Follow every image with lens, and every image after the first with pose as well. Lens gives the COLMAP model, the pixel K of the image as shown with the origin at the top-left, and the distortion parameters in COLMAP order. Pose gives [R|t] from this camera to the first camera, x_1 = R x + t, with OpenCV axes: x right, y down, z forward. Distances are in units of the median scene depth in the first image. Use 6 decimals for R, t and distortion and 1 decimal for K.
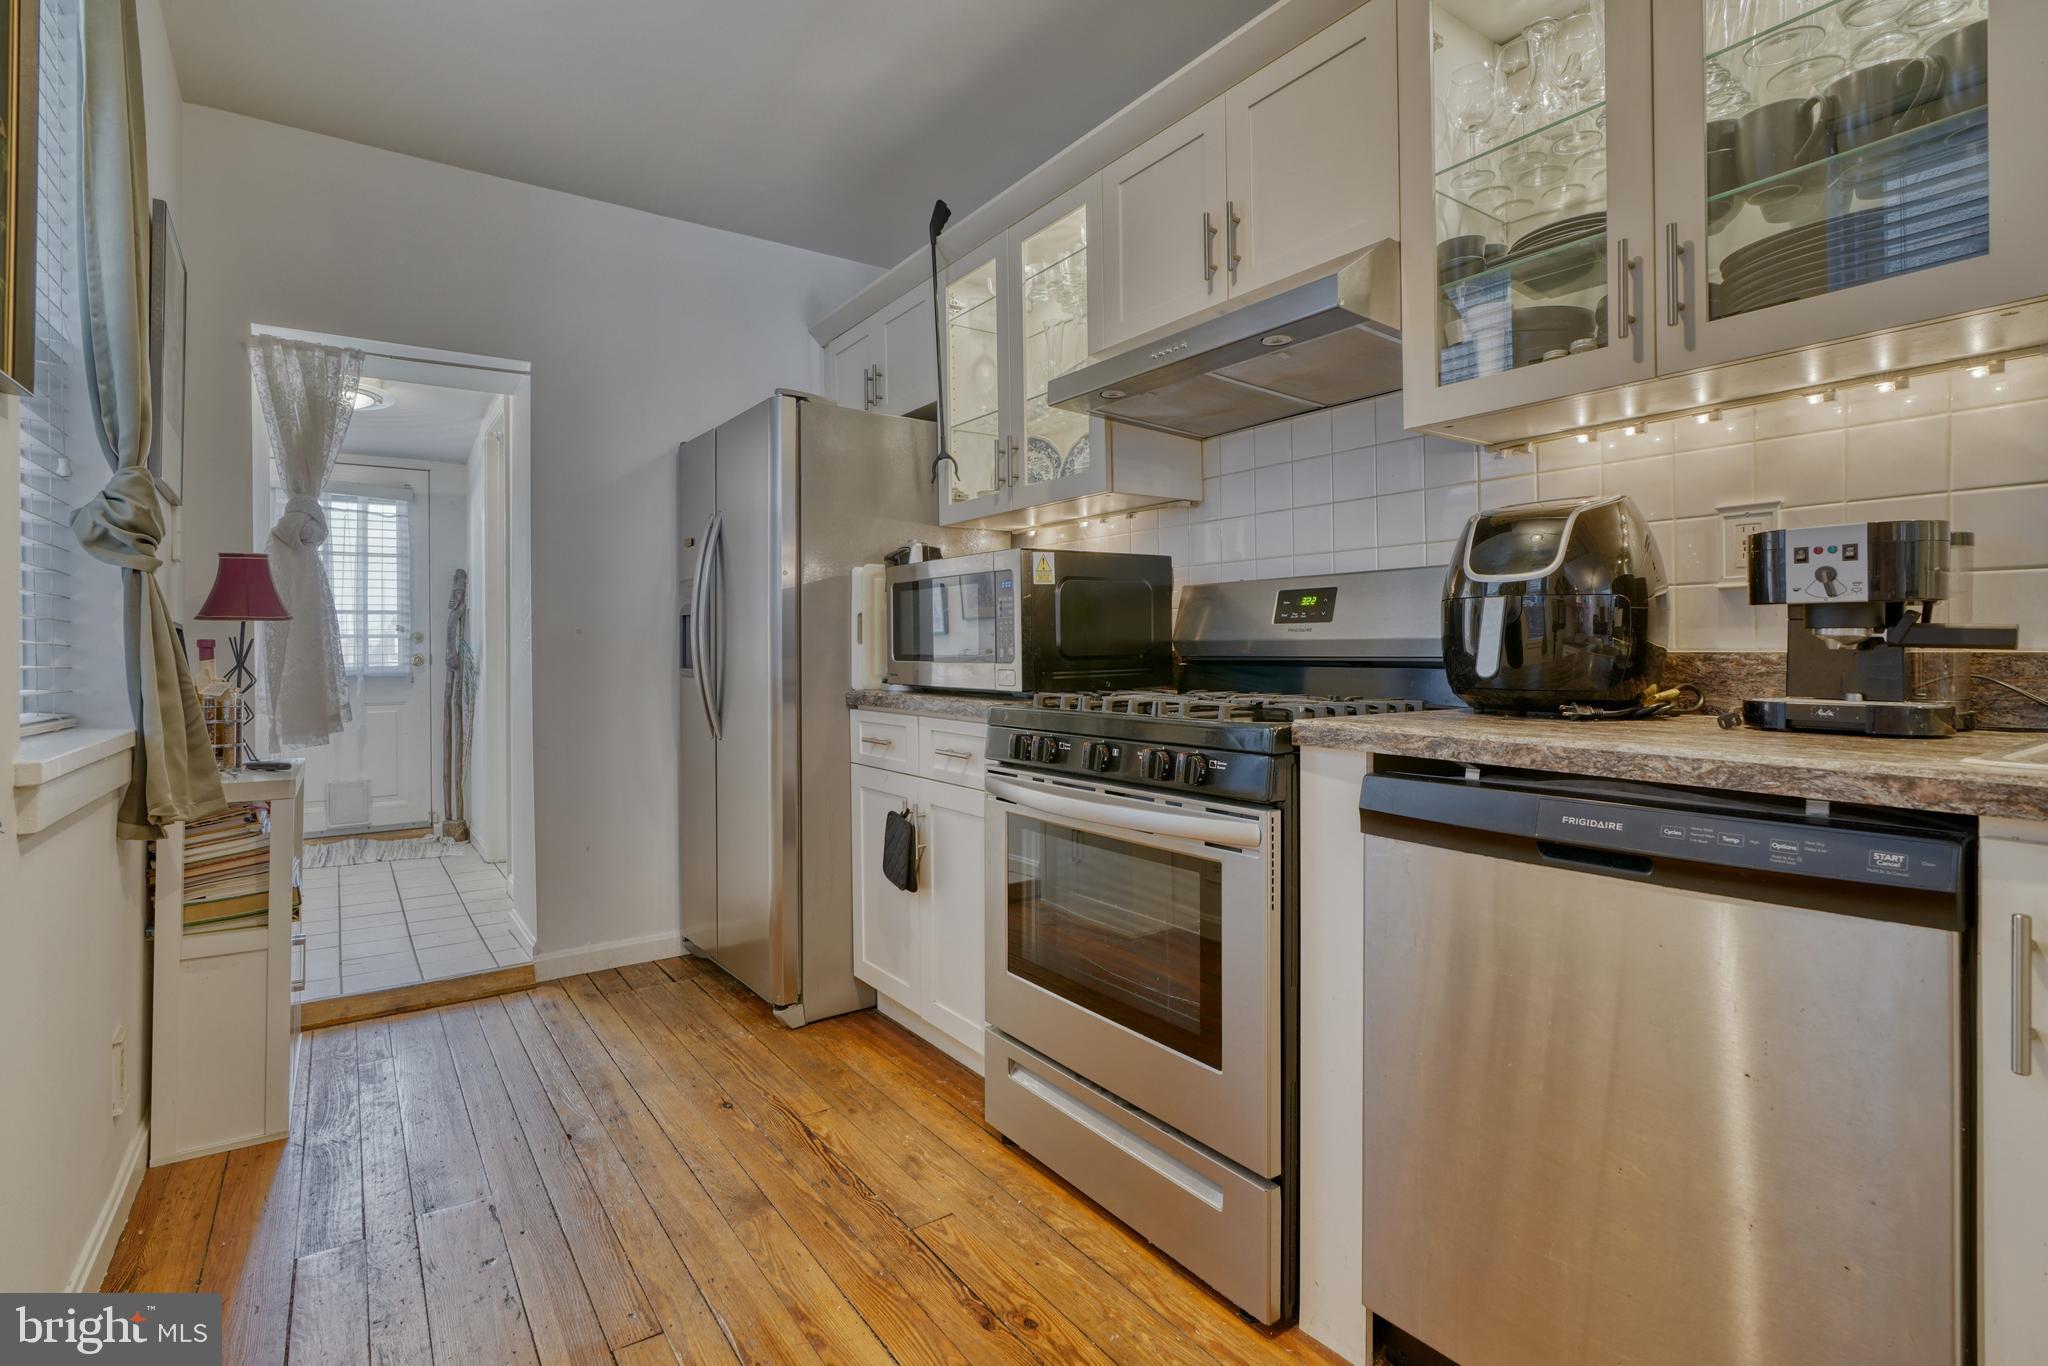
lens RADIAL K [[968.8, 0, 1005.8], [0, 968.8, 654.1], [0, 0, 1]] dist [-0.001623, 0.000460]
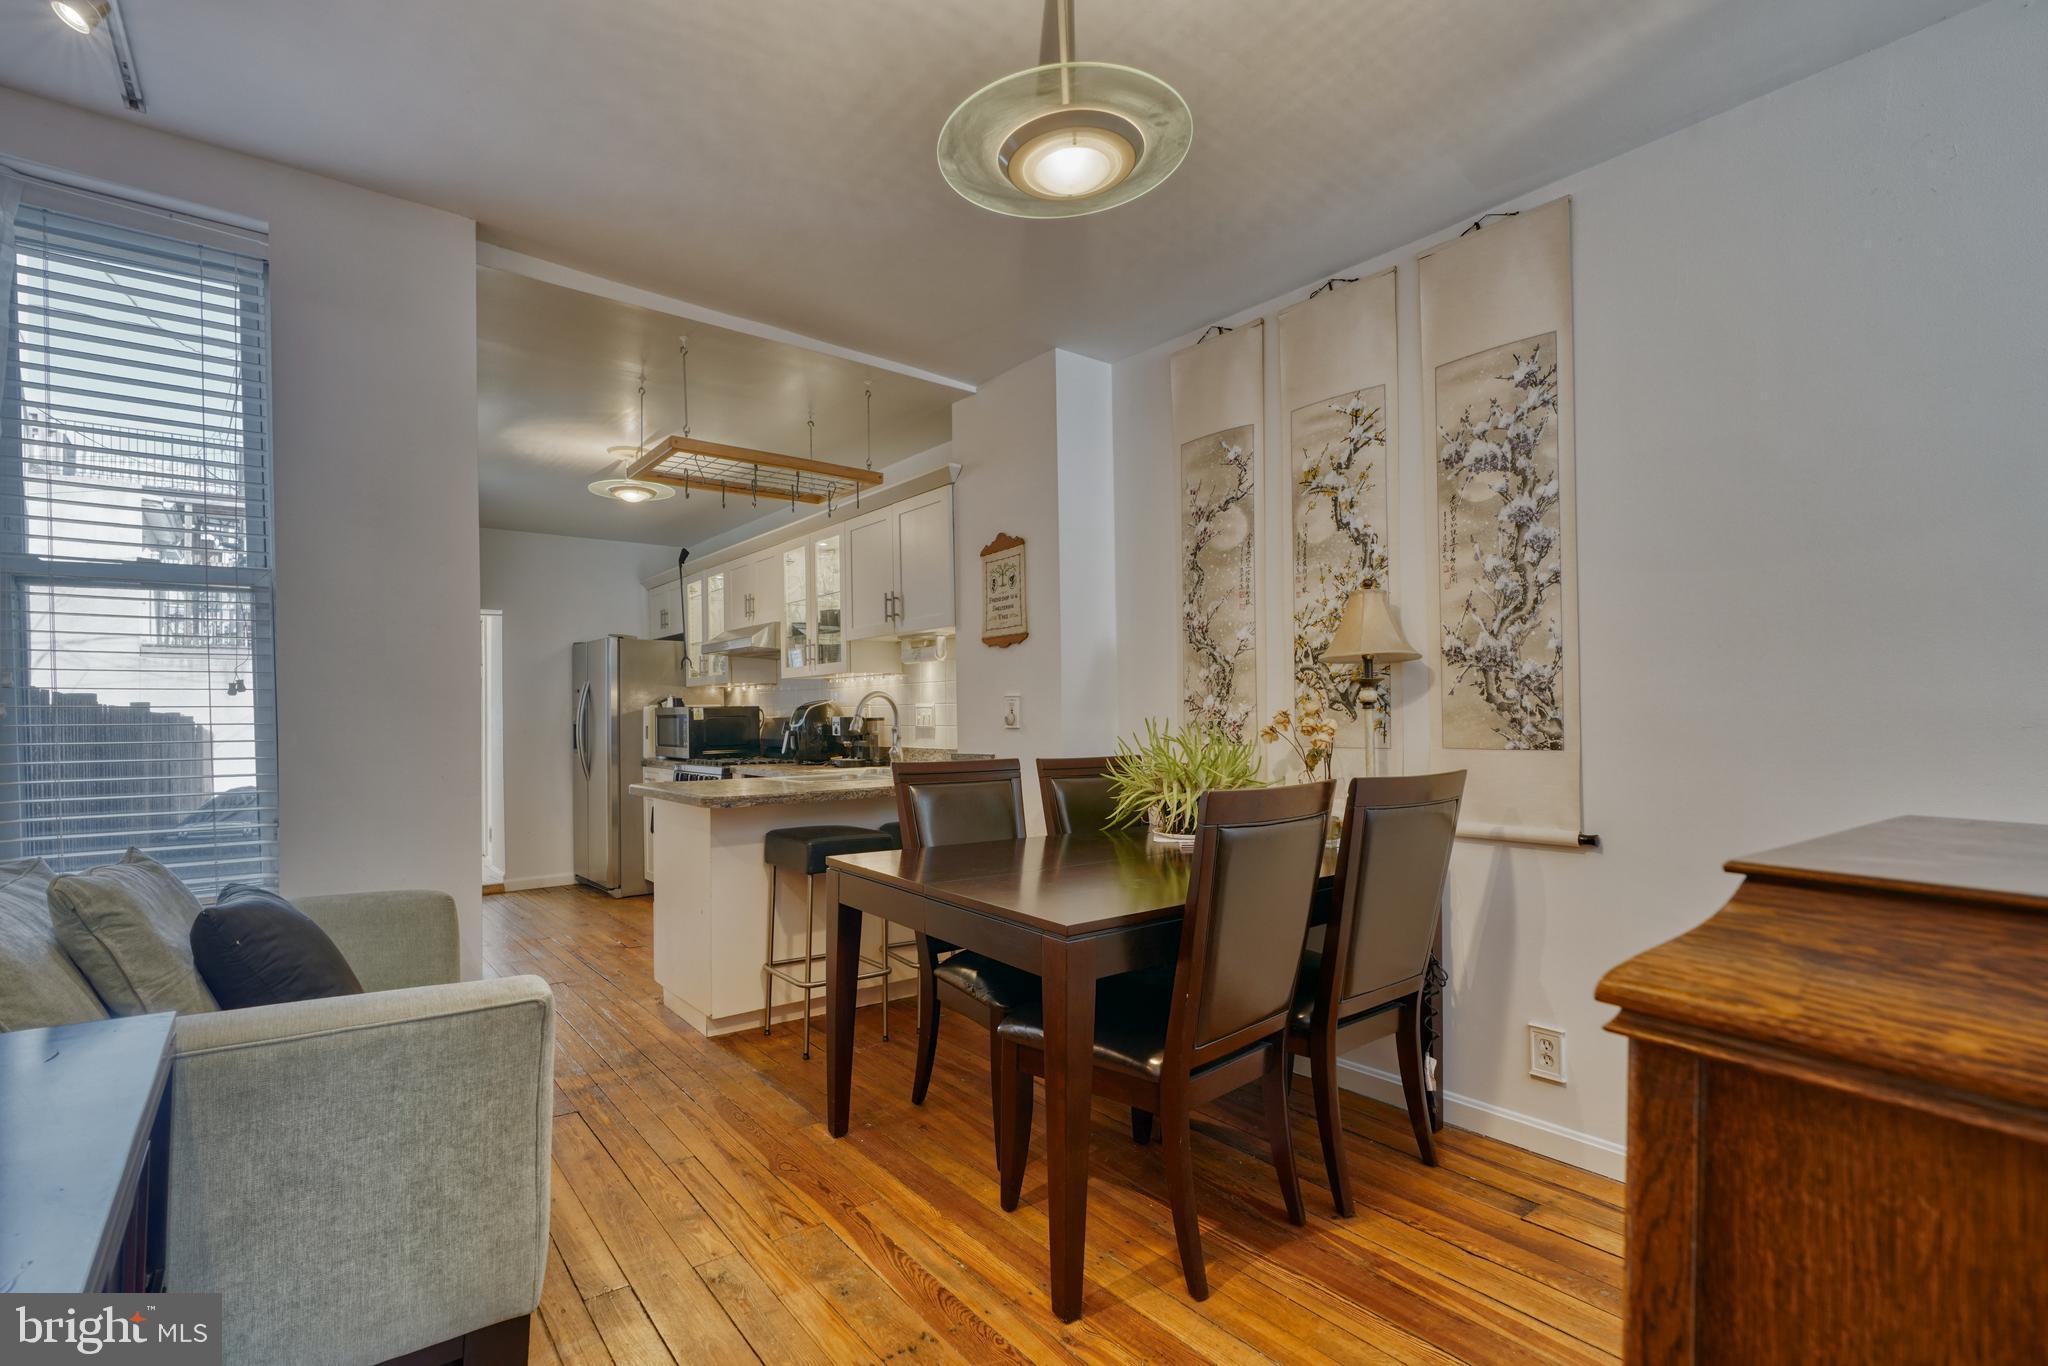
lens RADIAL K [[932.1, 0, 984.7], [0, 932.1, 720.8], [0, 0, 1]] dist [-0.000147, 0.006182]
pose [[0.998820, -0.003034, 0.048460, 0.651445], [0.003235, 0.999987, -0.004064, -0.049302], [-0.048447, 0.004216, 0.998817, -1.519500]]
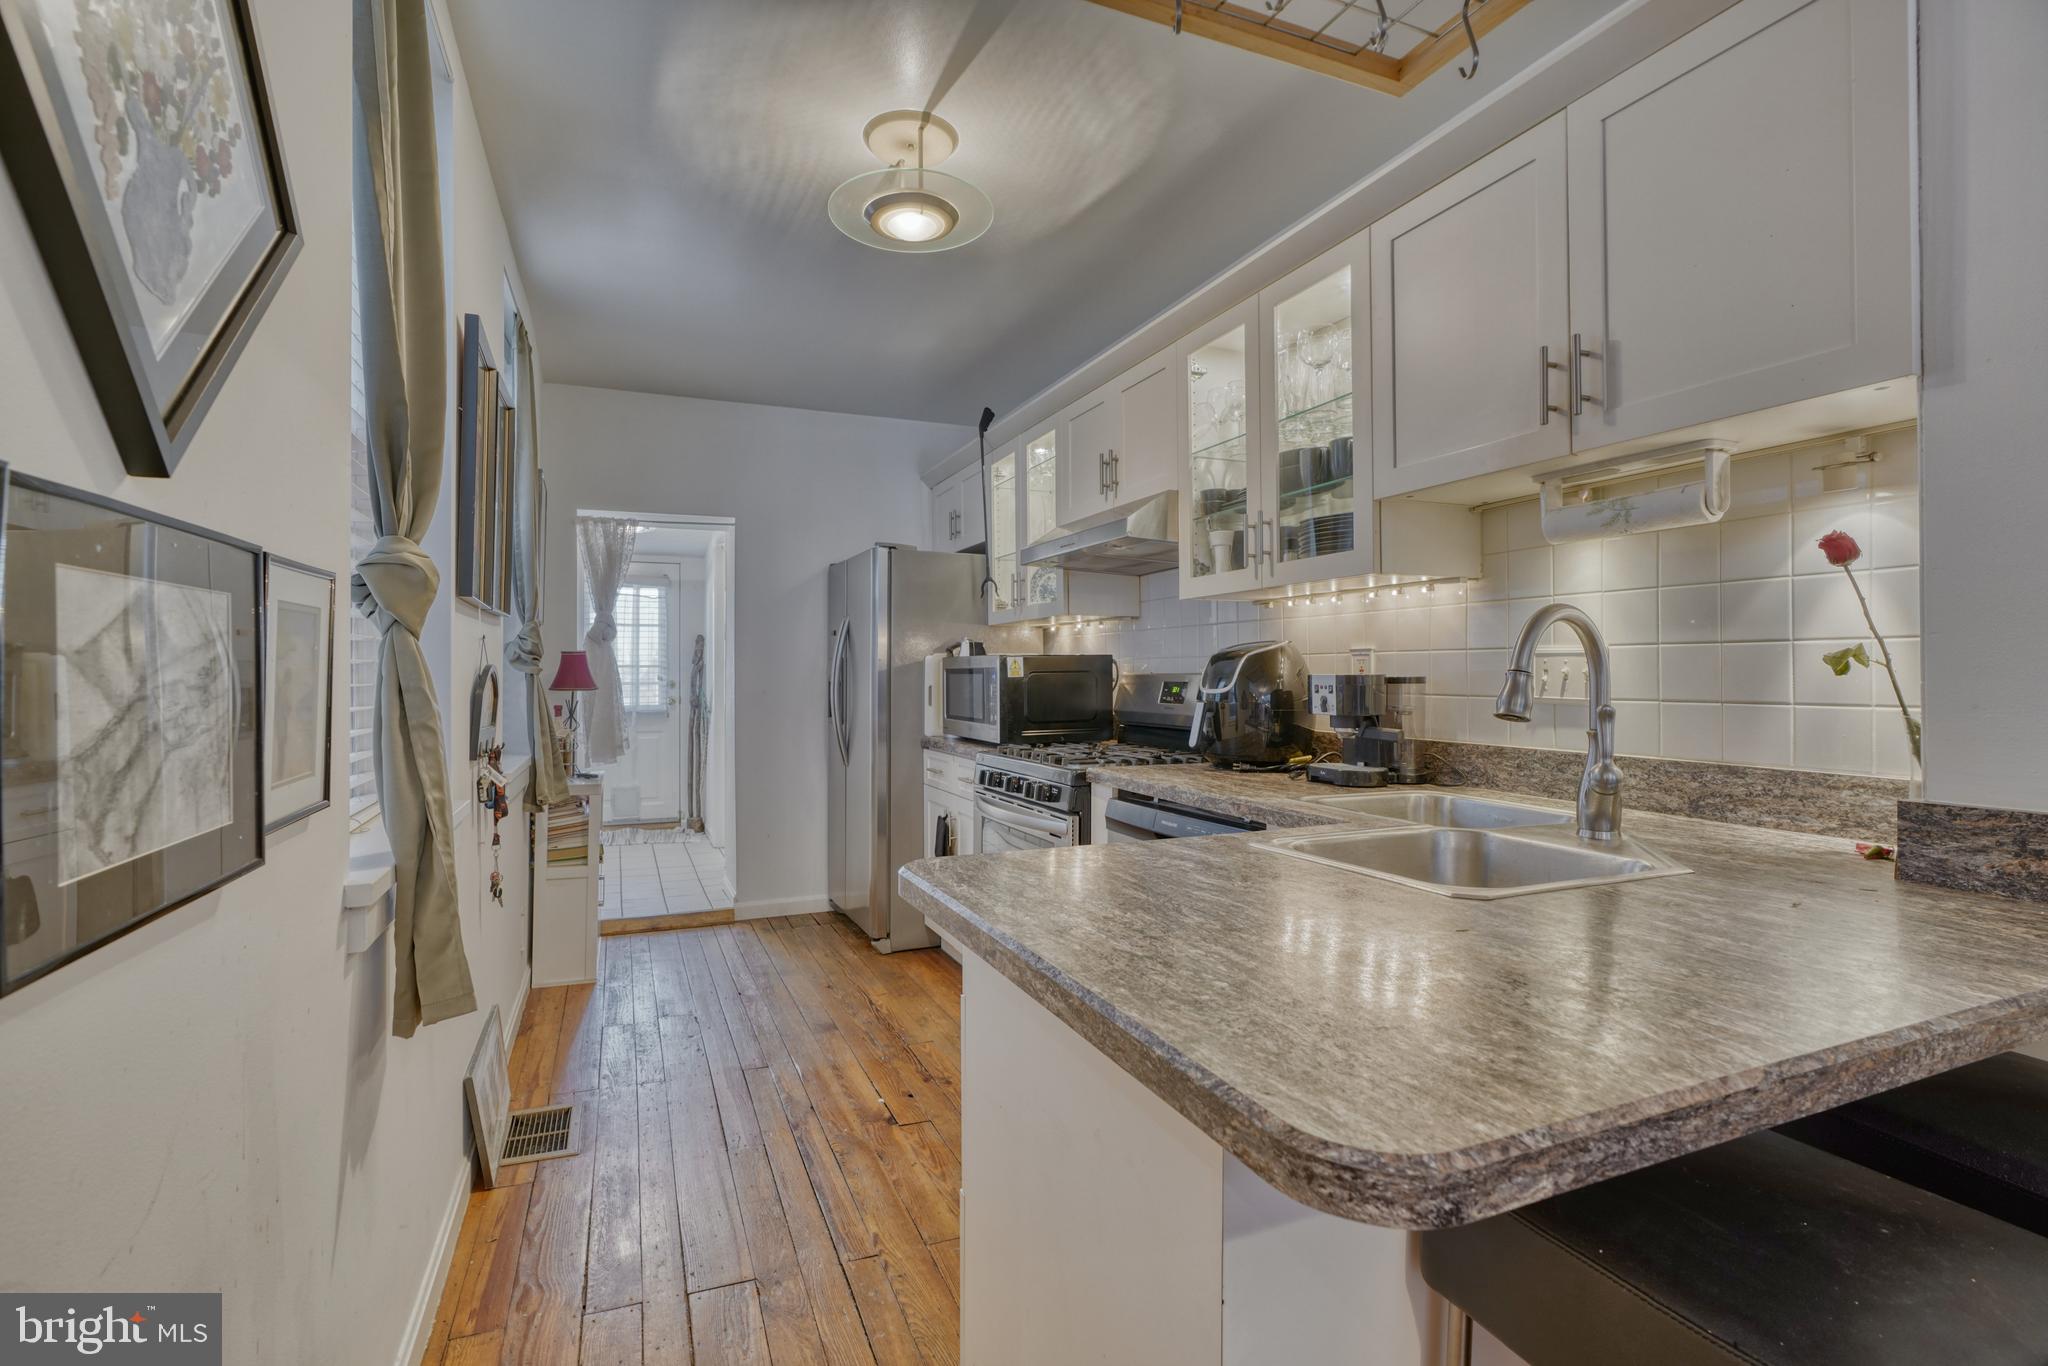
lens RADIAL K [[931.1, 0, 1008.7], [0, 931.1, 681.4], [0, 0, 1]] dist [-0.000396, 0.000545]
pose [[0.978941, 0.007534, -0.204005, 0.309181], [-0.007564, 0.999971, 0.000632, -0.058394], [0.204004, 0.000925, 0.978970, -0.465492]]
